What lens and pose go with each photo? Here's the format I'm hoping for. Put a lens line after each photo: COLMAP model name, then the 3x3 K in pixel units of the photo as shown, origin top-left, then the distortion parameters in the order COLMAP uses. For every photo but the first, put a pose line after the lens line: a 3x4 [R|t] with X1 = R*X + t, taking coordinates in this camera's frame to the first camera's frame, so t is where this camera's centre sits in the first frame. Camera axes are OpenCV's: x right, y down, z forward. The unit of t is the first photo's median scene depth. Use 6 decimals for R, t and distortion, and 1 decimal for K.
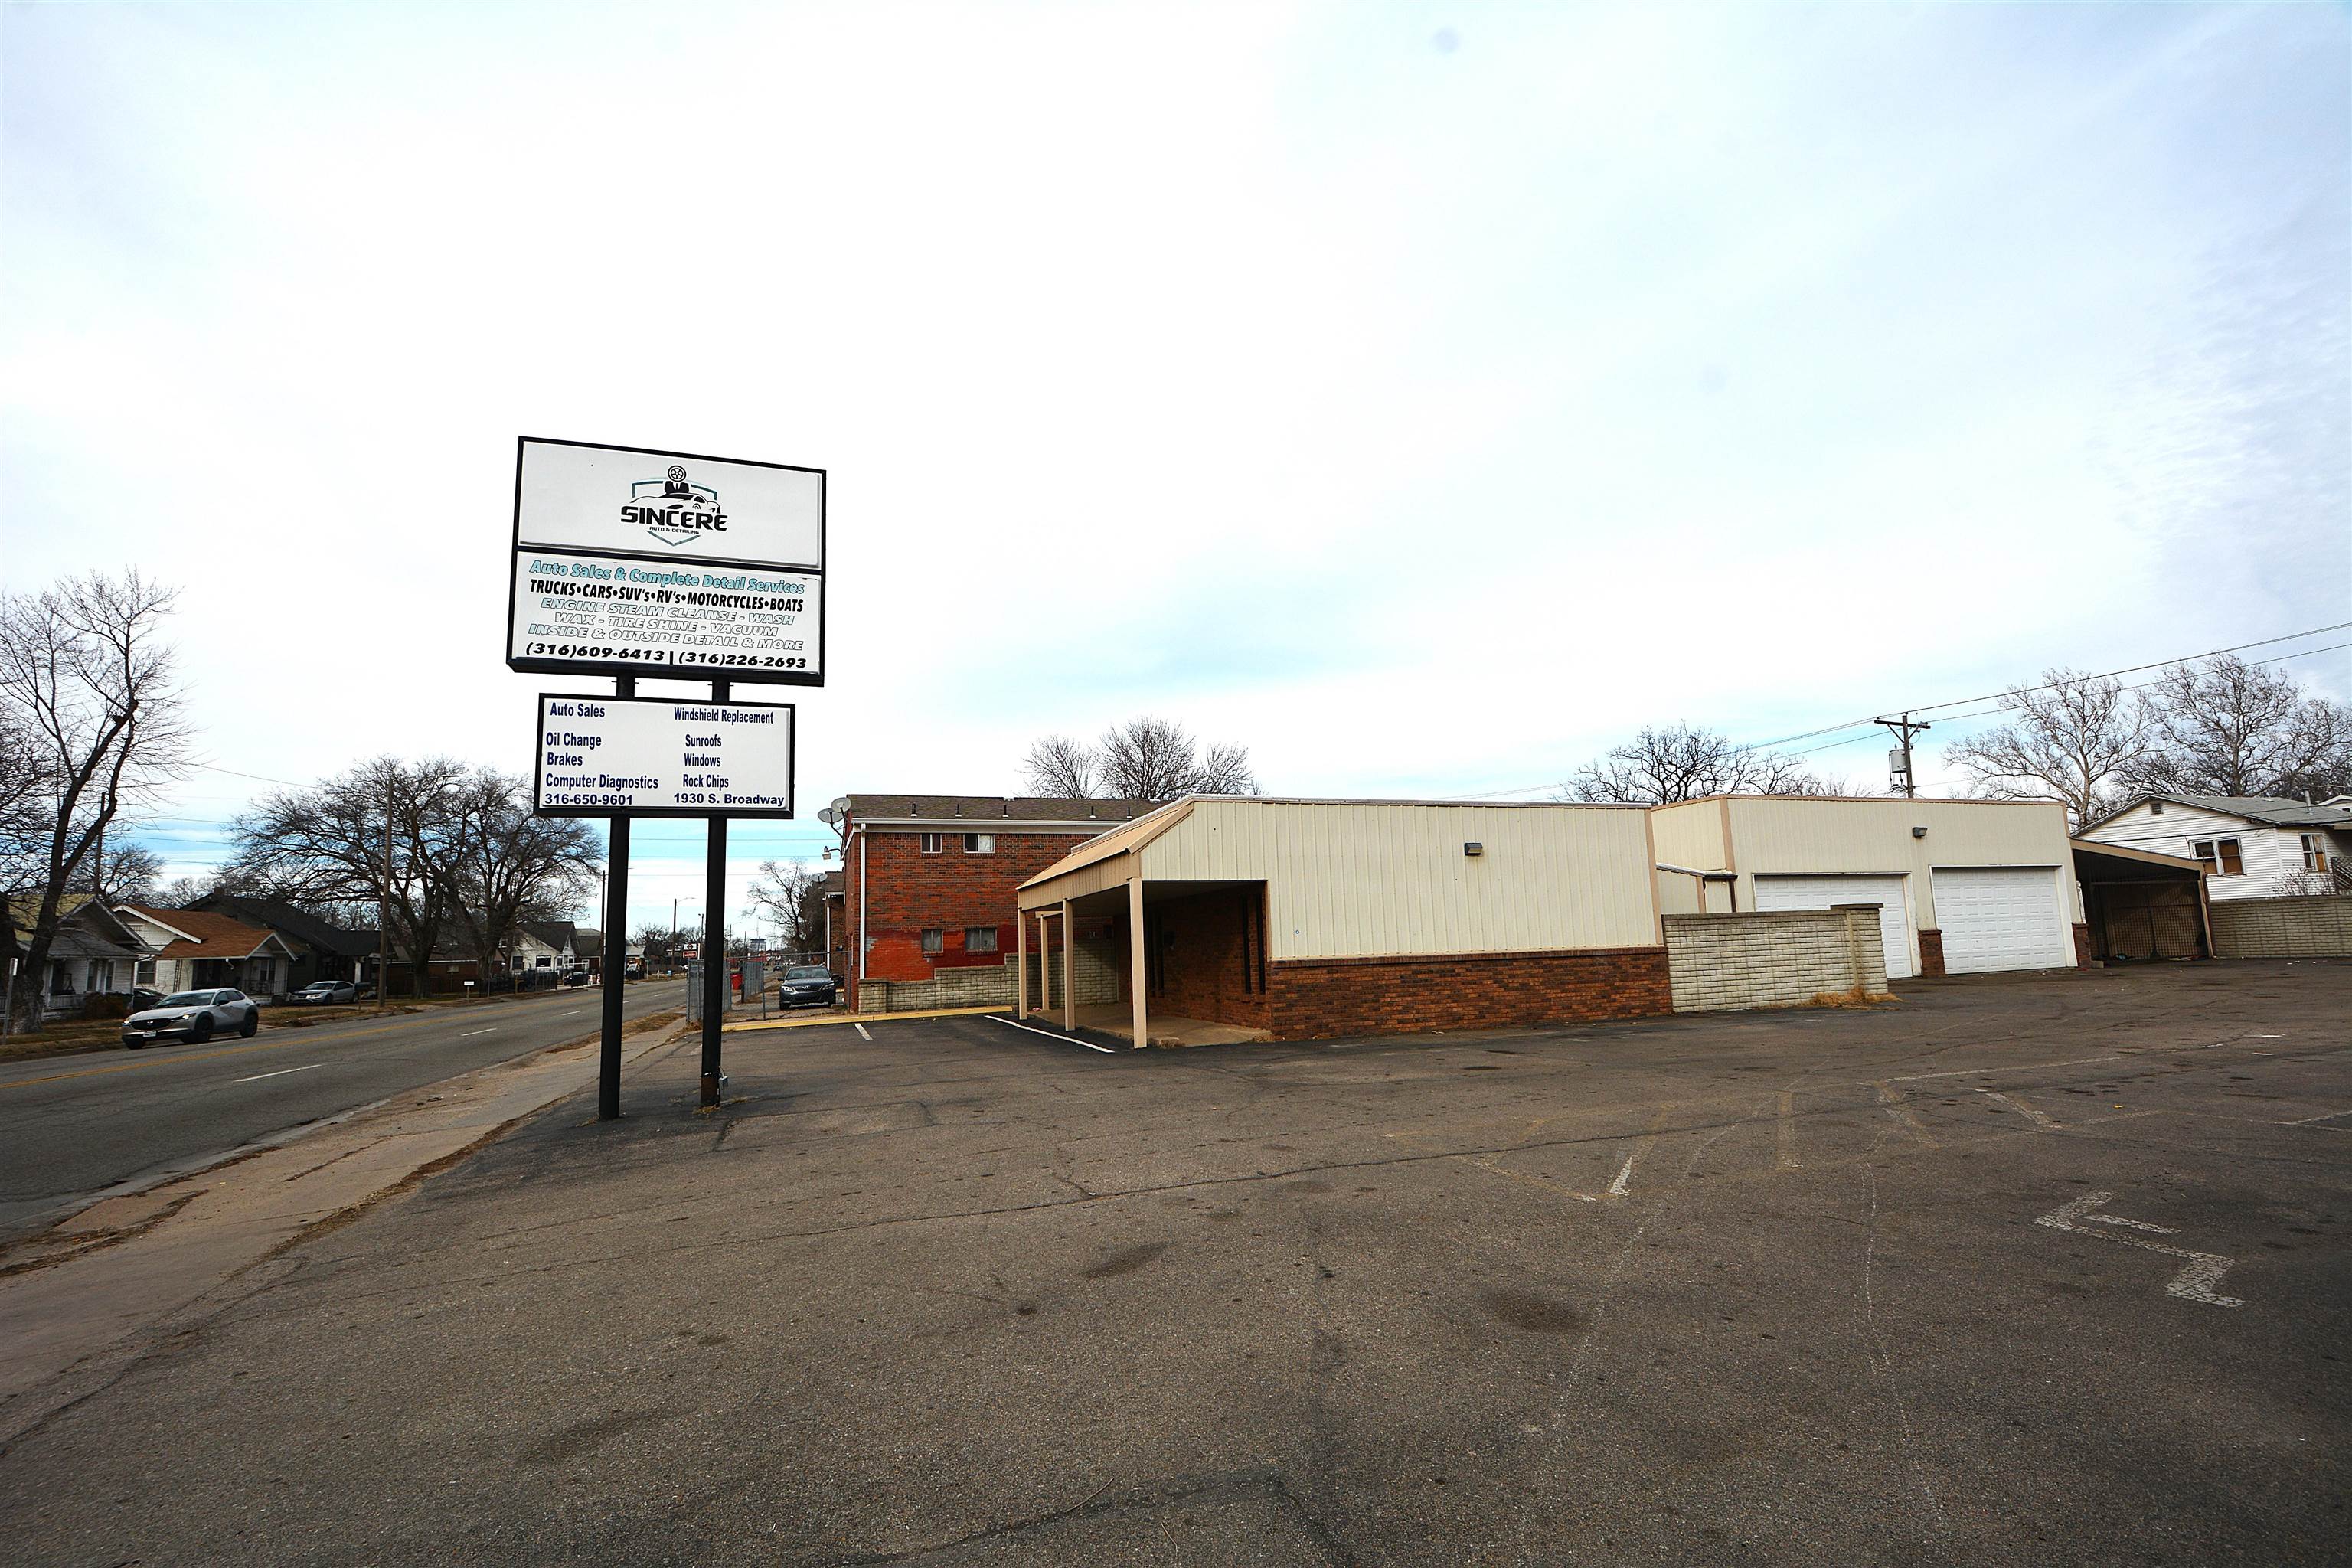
lens RADIAL K [[1032.3, 0, 1162.9], [0, 1032.3, 809.1], [0, 0, 1]] dist [0.020698, -0.029198]
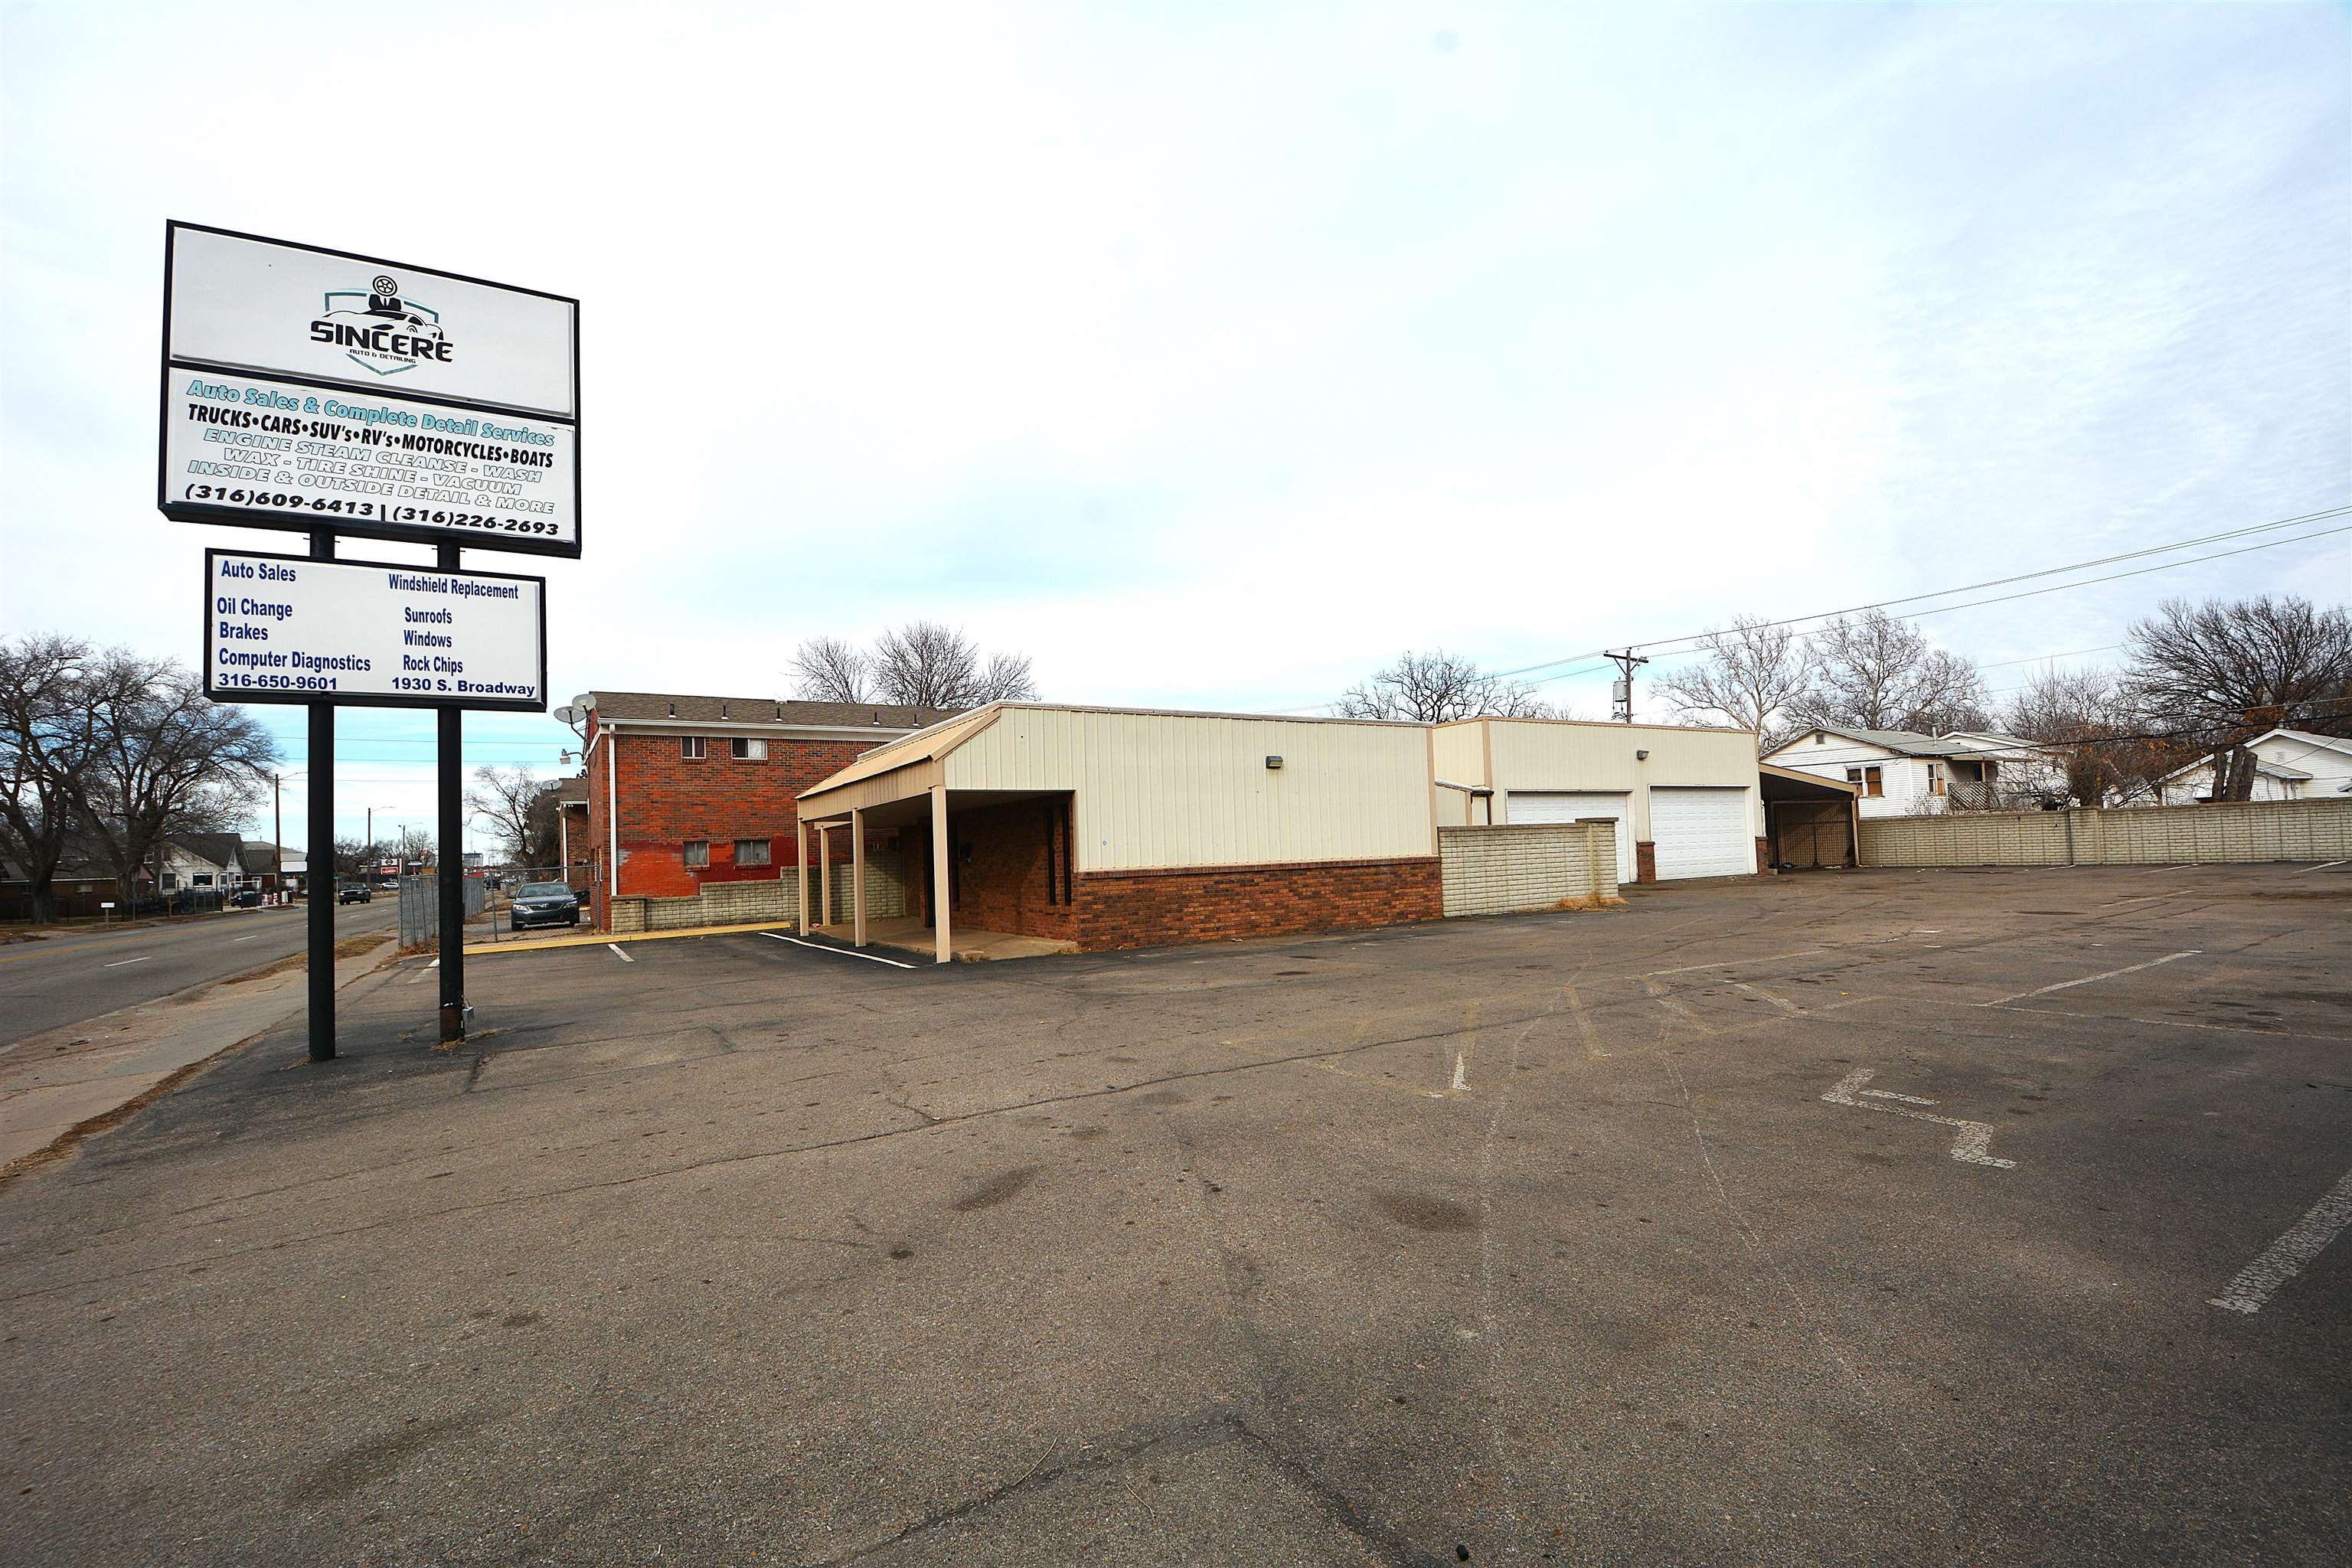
lens RADIAL K [[1032.3, 0, 1162.9], [0, 1032.3, 809.1], [0, 0, 1]] dist [0.020698, -0.029198]
pose [[0.976416, 0.006419, 0.215803, -0.028212], [-0.024378, 0.996443, 0.080661, 0.005351], [-0.214518, -0.084019, 0.973100, 0.028097]]
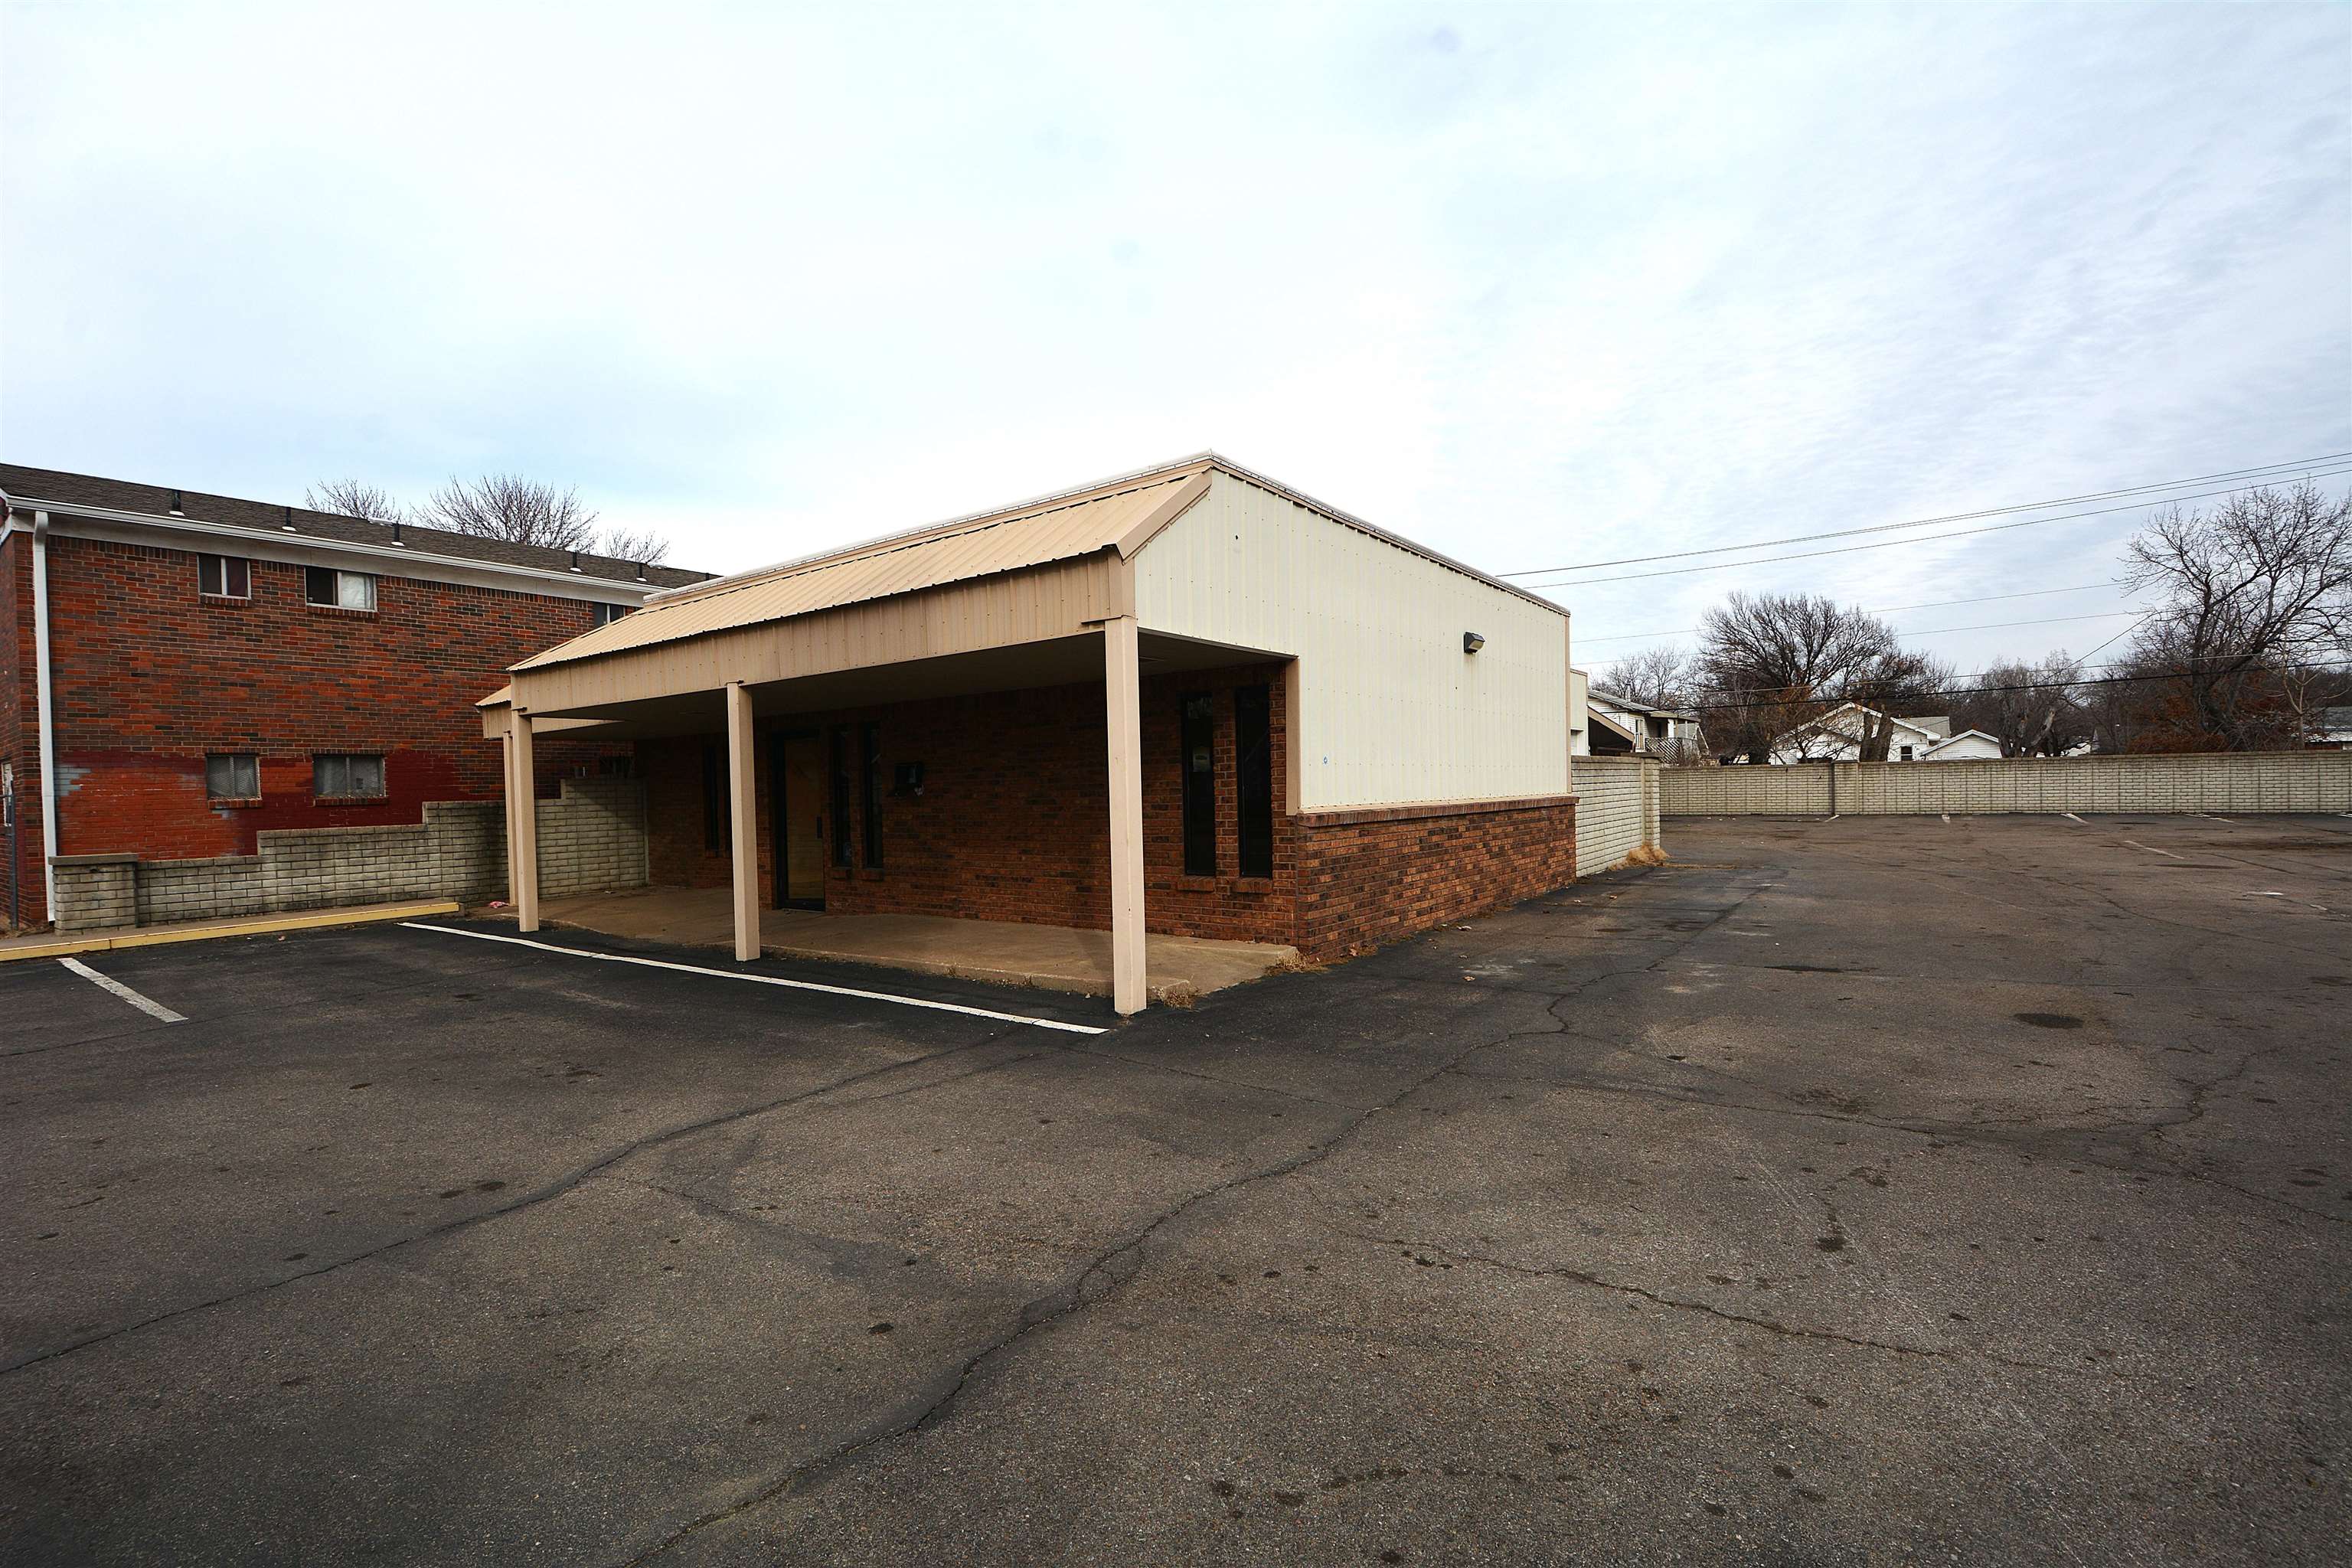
lens RADIAL K [[1044.9, 0, 1164.6], [0, 1044.9, 808.6], [0, 0, 1]] dist [0.012326, -0.023020]
pose [[0.822297, 0.003271, 0.569049, -0.240037], [-0.081179, 0.990430, 0.111613, 0.087887], [-0.563238, -0.137974, 0.814694, 0.589272]]
